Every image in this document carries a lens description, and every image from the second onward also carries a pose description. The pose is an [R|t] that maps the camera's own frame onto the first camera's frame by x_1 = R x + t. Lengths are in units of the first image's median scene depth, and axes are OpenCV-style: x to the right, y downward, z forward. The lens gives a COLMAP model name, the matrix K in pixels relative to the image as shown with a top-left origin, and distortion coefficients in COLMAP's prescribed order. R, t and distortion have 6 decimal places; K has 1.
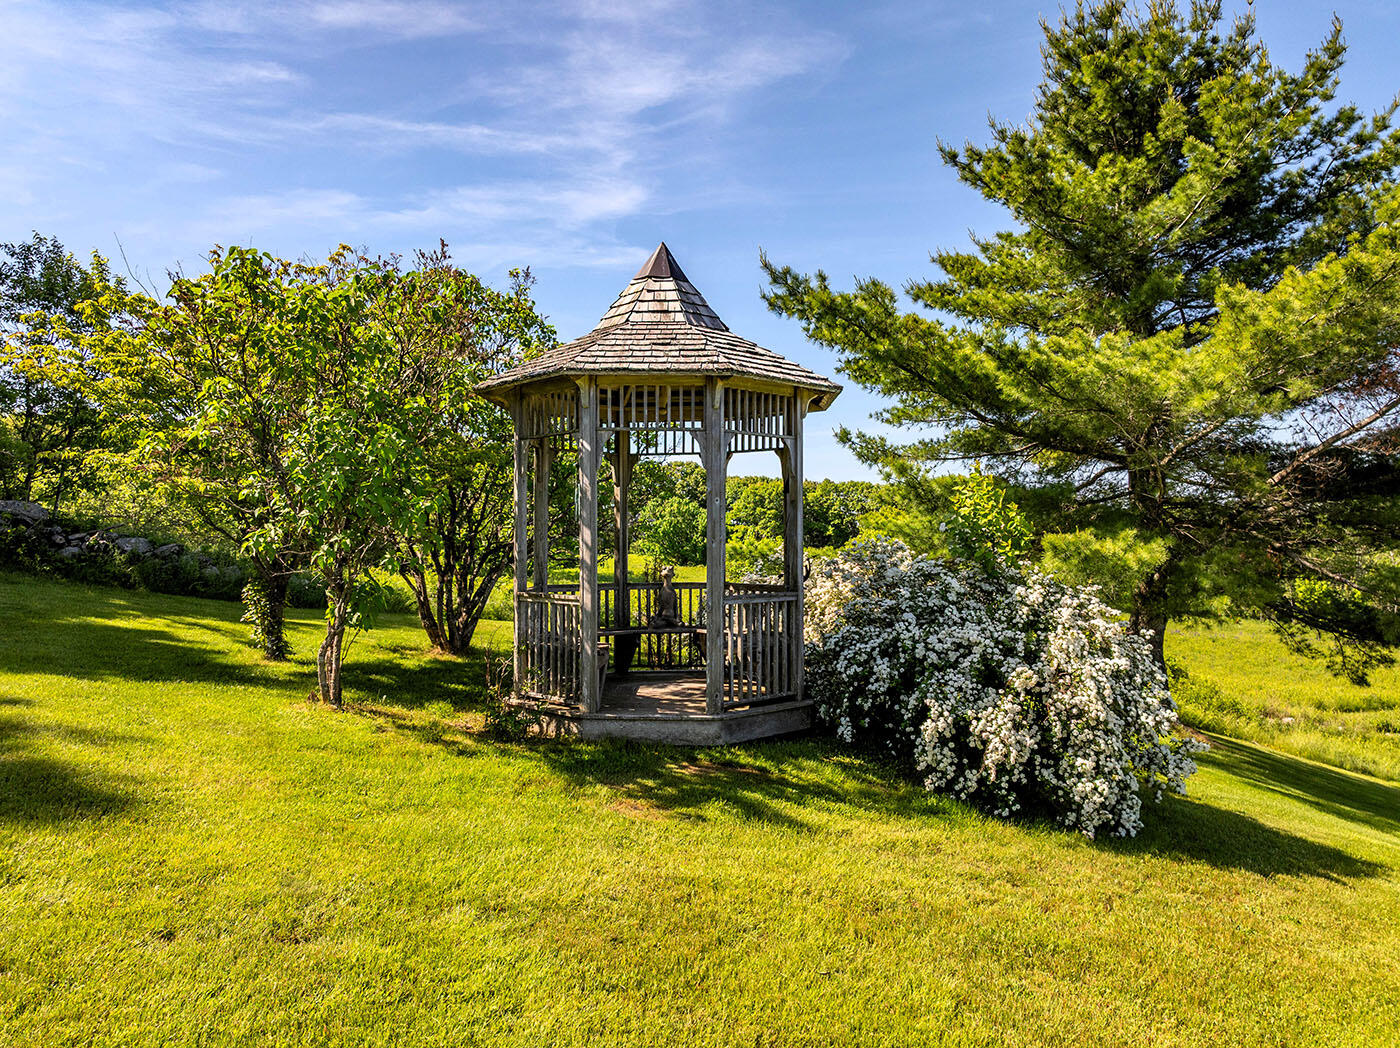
lens RADIAL K [[990.5, 0, 707.1], [0, 990.5, 529.6], [0, 0, 1]] dist [-0.036087, 0.015078]
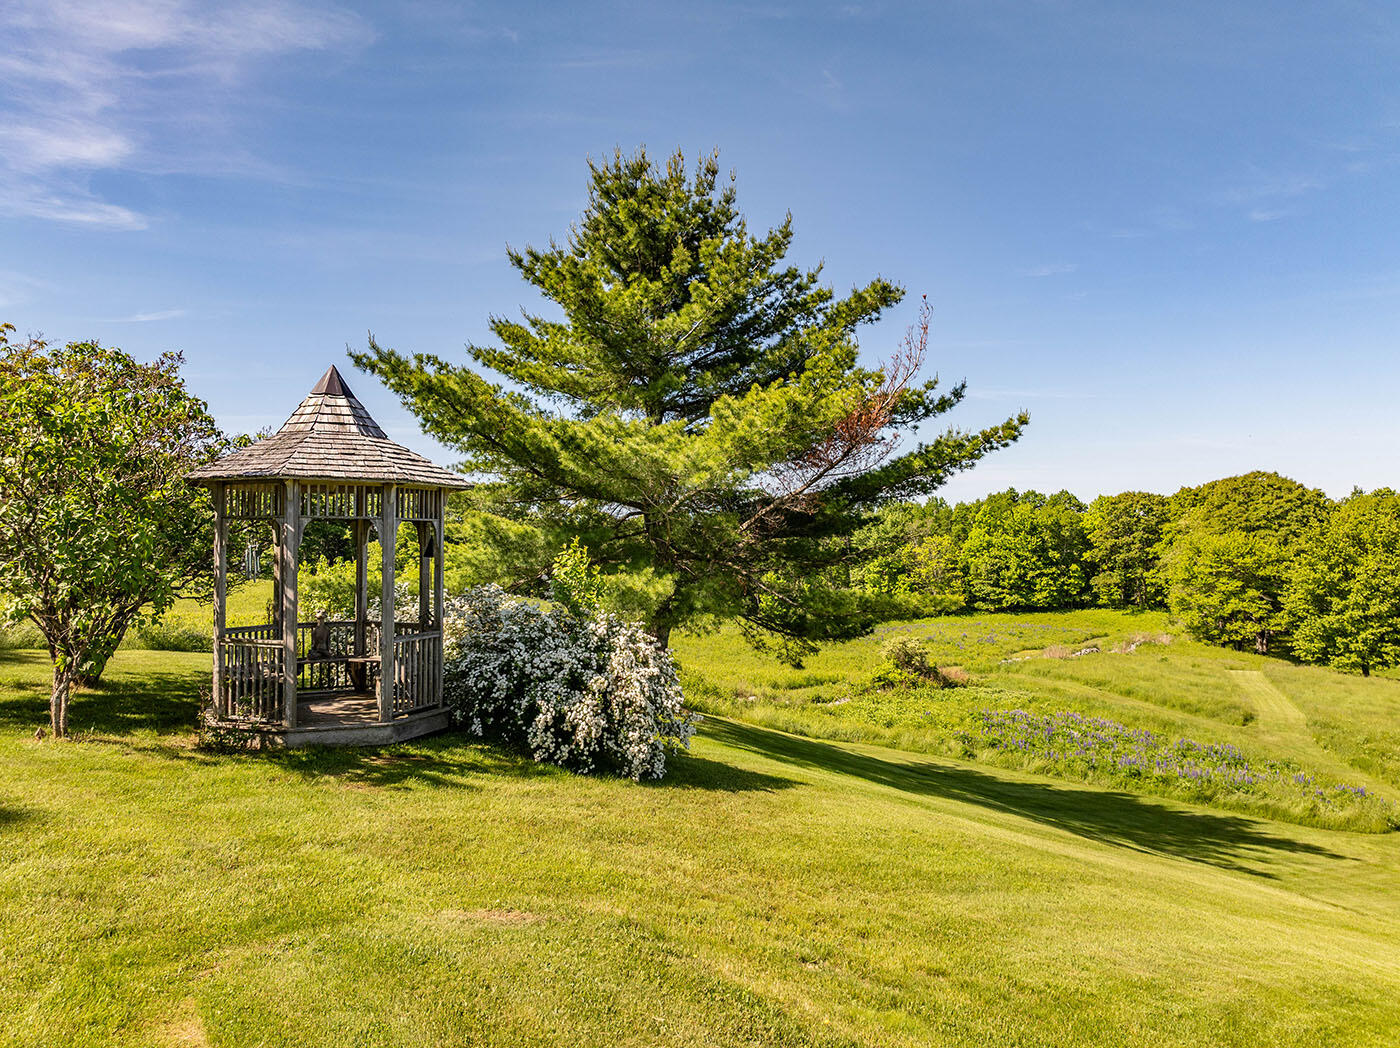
lens RADIAL K [[990.5, 0, 700.5], [0, 990.5, 526.3], [0, 0, 1]] dist [-0.036087, 0.015078]
pose [[0.887991, 0.011824, 0.459708, -0.151214], [-0.010931, 0.999930, -0.004604, -0.054764], [-0.459730, -0.000937, 0.888058, -0.274591]]
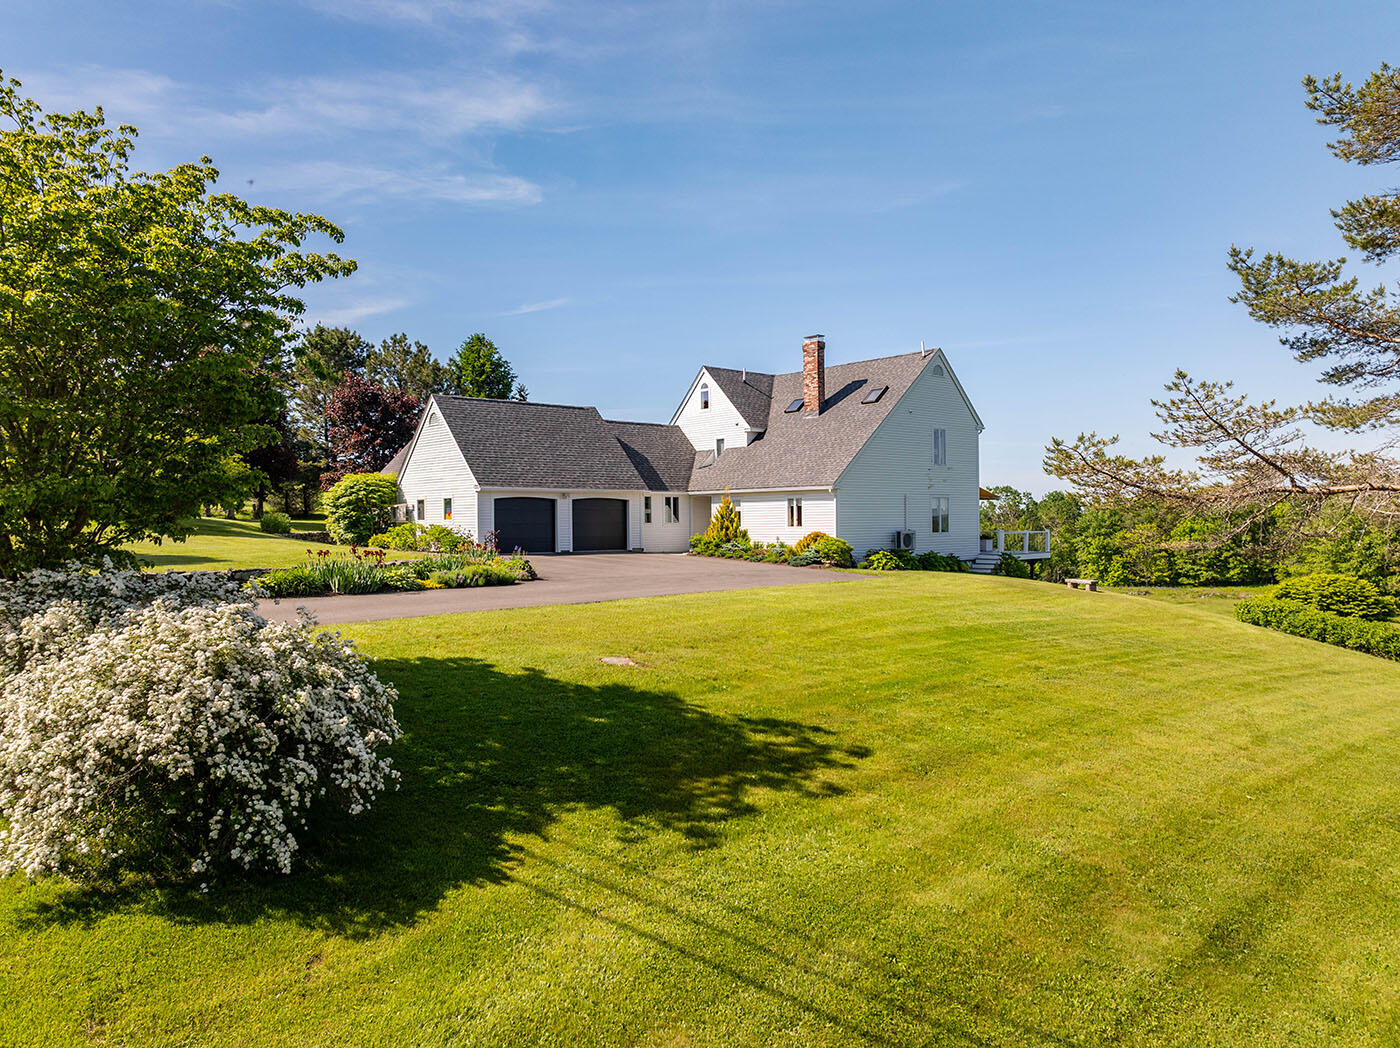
lens RADIAL K [[990.5, 0, 695.6], [0, 990.5, 519.1], [0, 0, 1]] dist [-0.036087, 0.015078]
pose [[0.989264, 0.000066, 0.146139, -1.096995], [0.000299, 0.999997, -0.002478, -0.062542], [-0.146139, 0.002495, 0.989261, -5.536225]]
